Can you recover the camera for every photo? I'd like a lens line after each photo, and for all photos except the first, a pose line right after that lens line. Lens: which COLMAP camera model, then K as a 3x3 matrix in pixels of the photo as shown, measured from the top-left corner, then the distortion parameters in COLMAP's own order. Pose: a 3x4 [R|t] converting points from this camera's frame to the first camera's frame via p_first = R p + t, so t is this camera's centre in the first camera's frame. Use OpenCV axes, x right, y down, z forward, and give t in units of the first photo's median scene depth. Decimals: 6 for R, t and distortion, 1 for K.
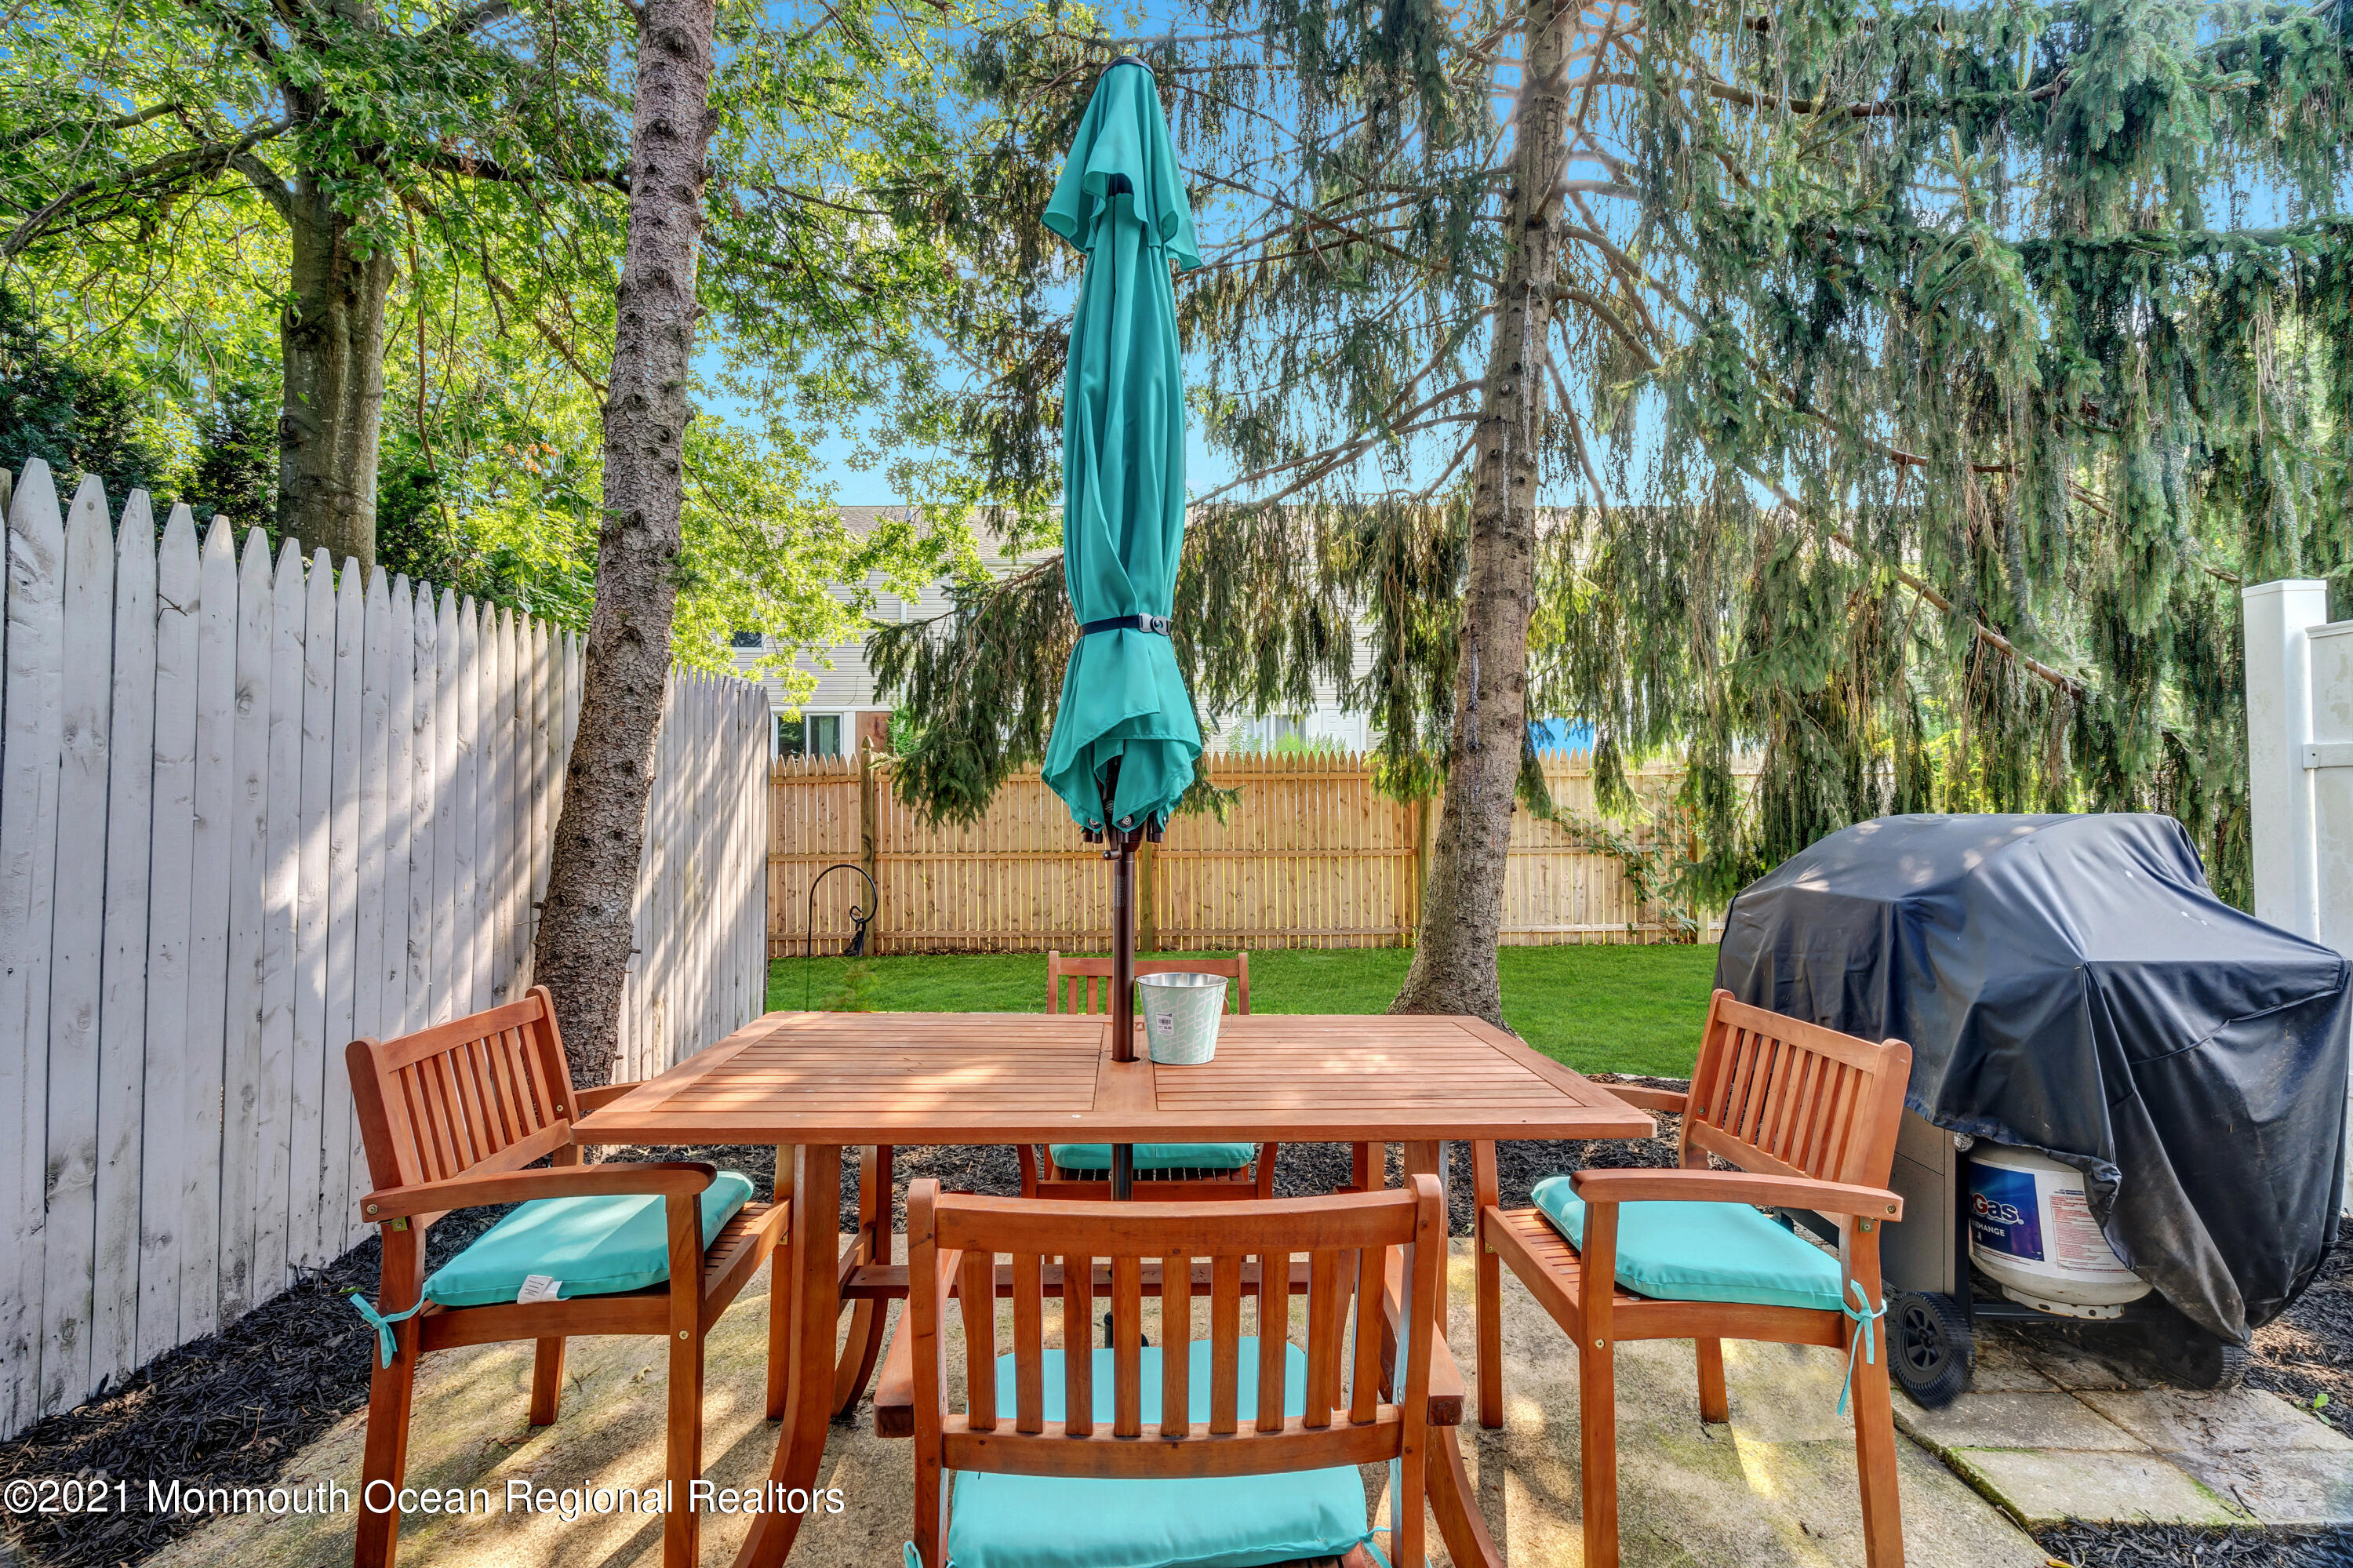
lens RADIAL K [[1053.2, 0, 1176.7], [0, 1053.2, 781.9], [0, 0, 1]] dist [-0.008907, 0.002375]
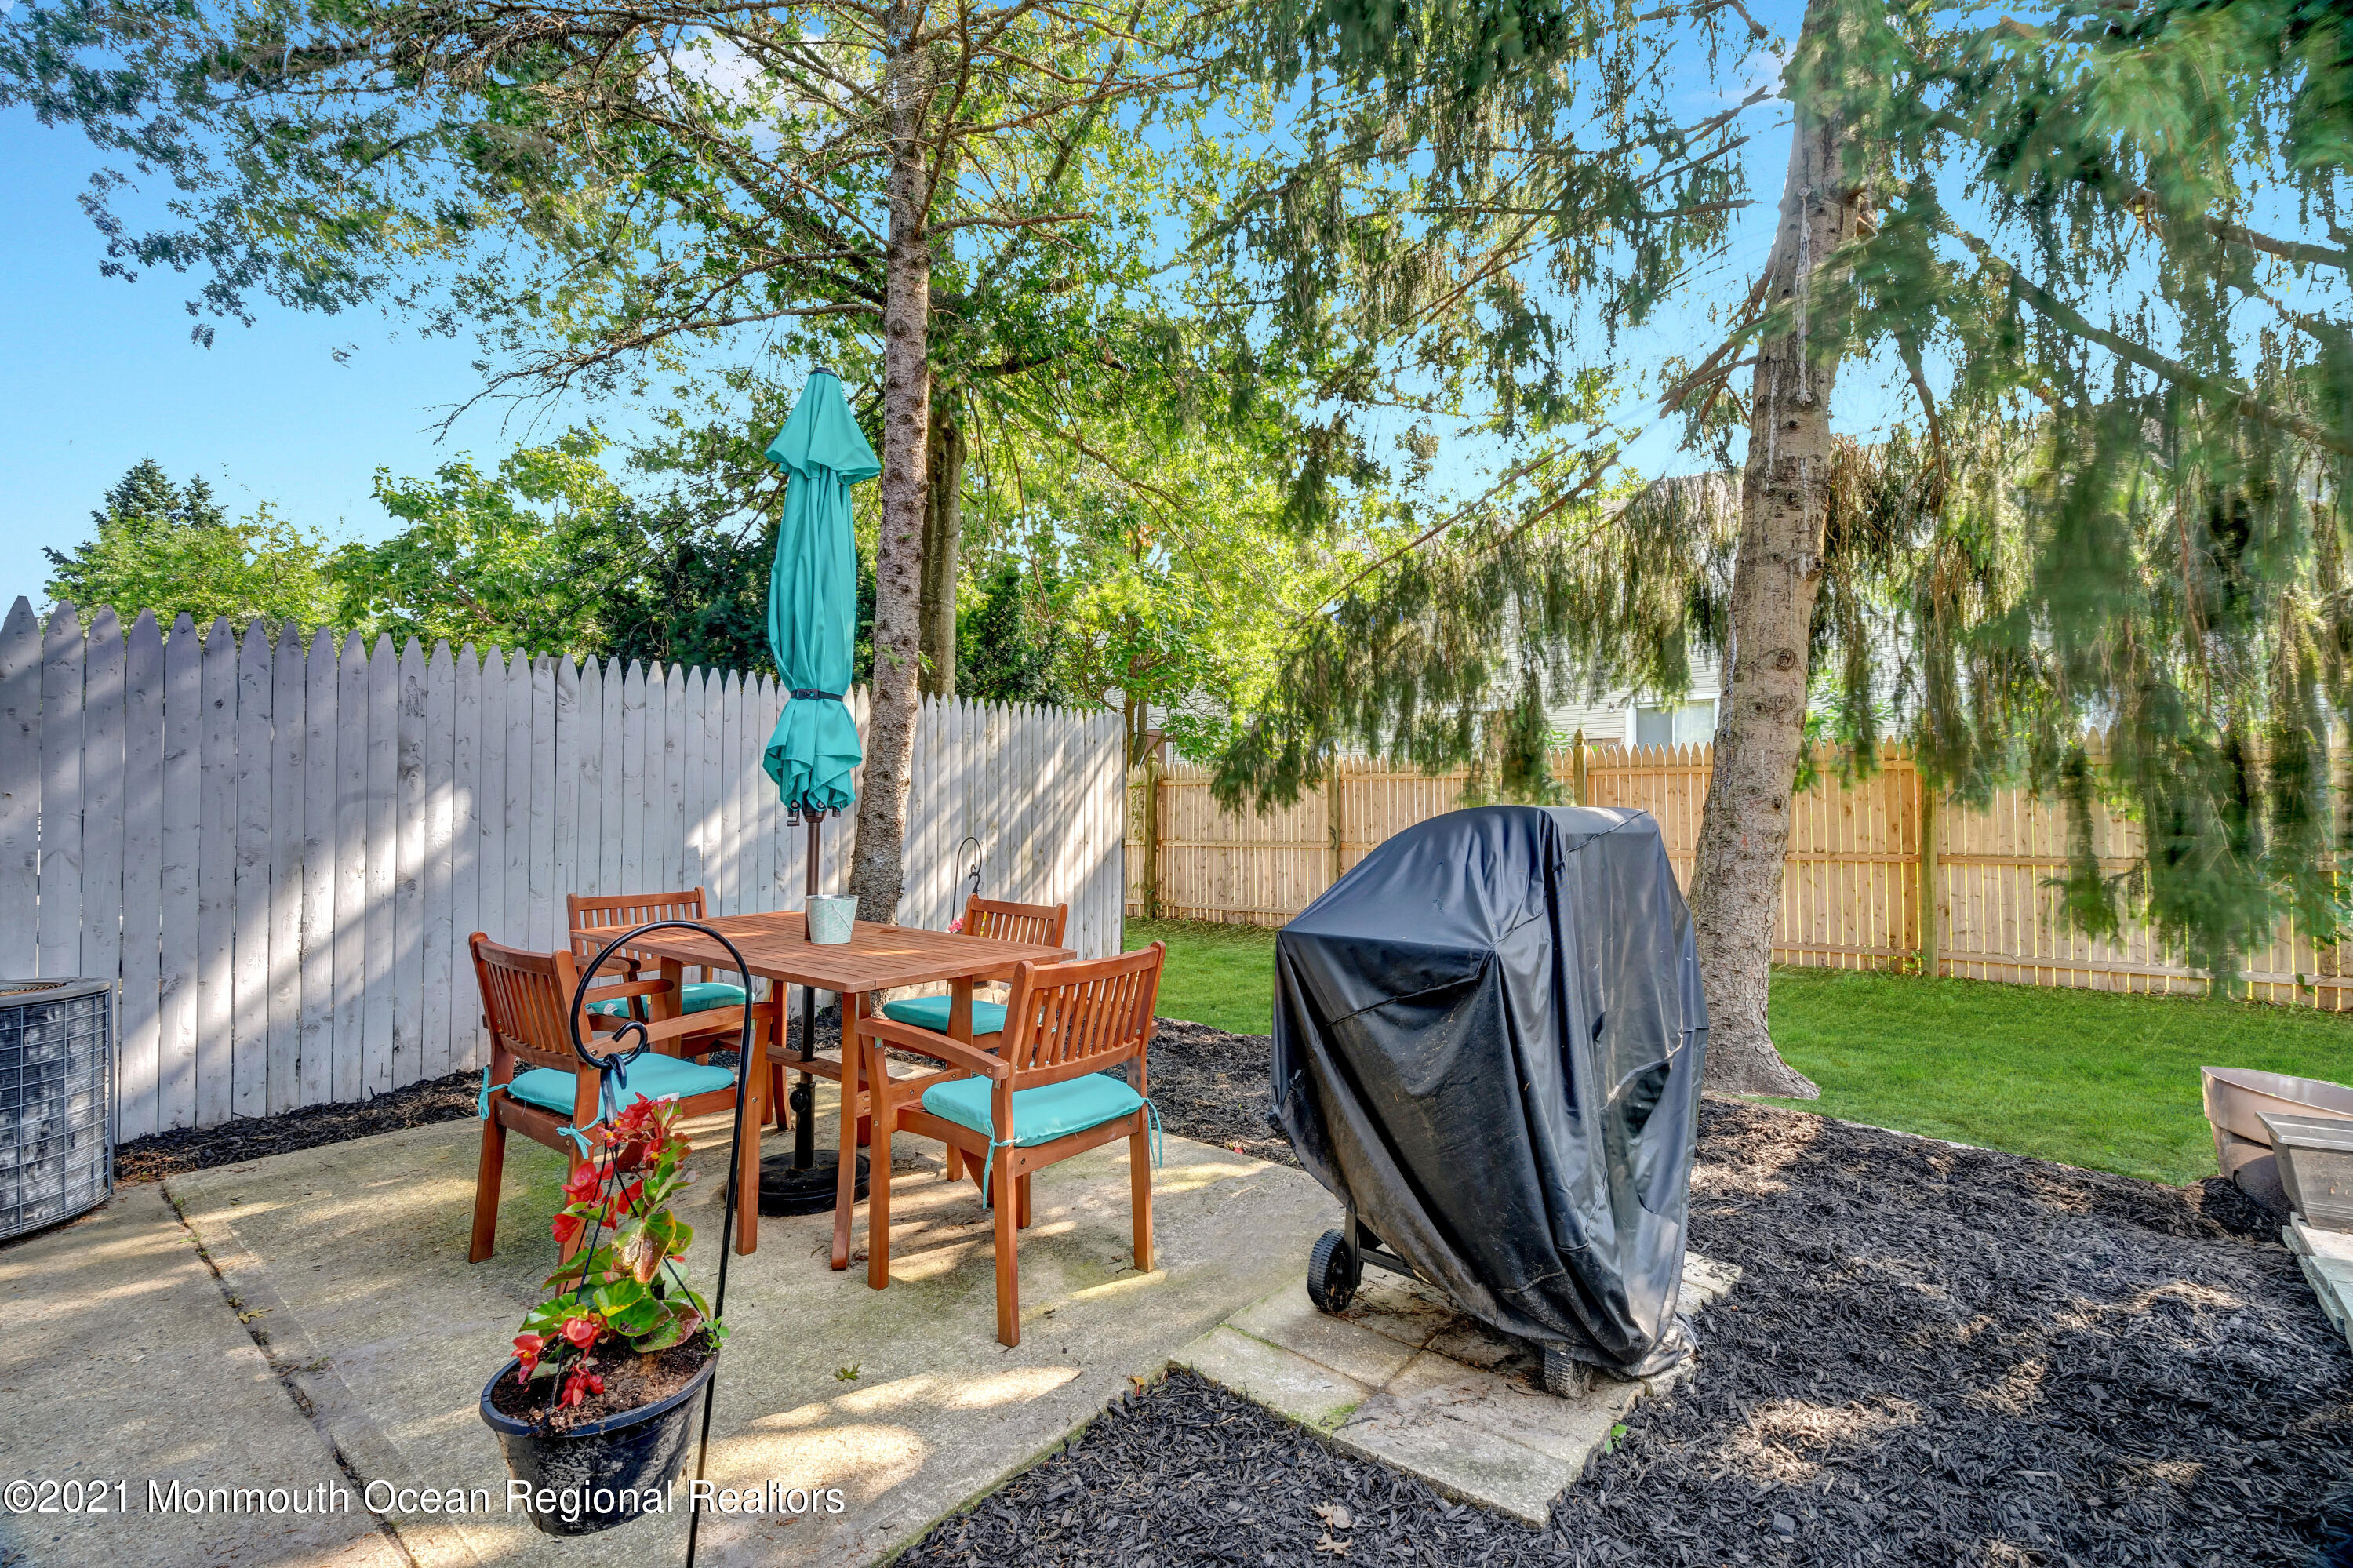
lens RADIAL K [[1053.2, 0, 1170.4], [0, 1053.2, 782.1], [0, 0, 1]] dist [-0.008907, 0.002375]
pose [[0.771048, -0.008642, -0.636718, 0.871721], [0.011613, 0.999932, 0.000491, 0.001327], [0.636671, -0.007773, 0.771096, 0.011024]]
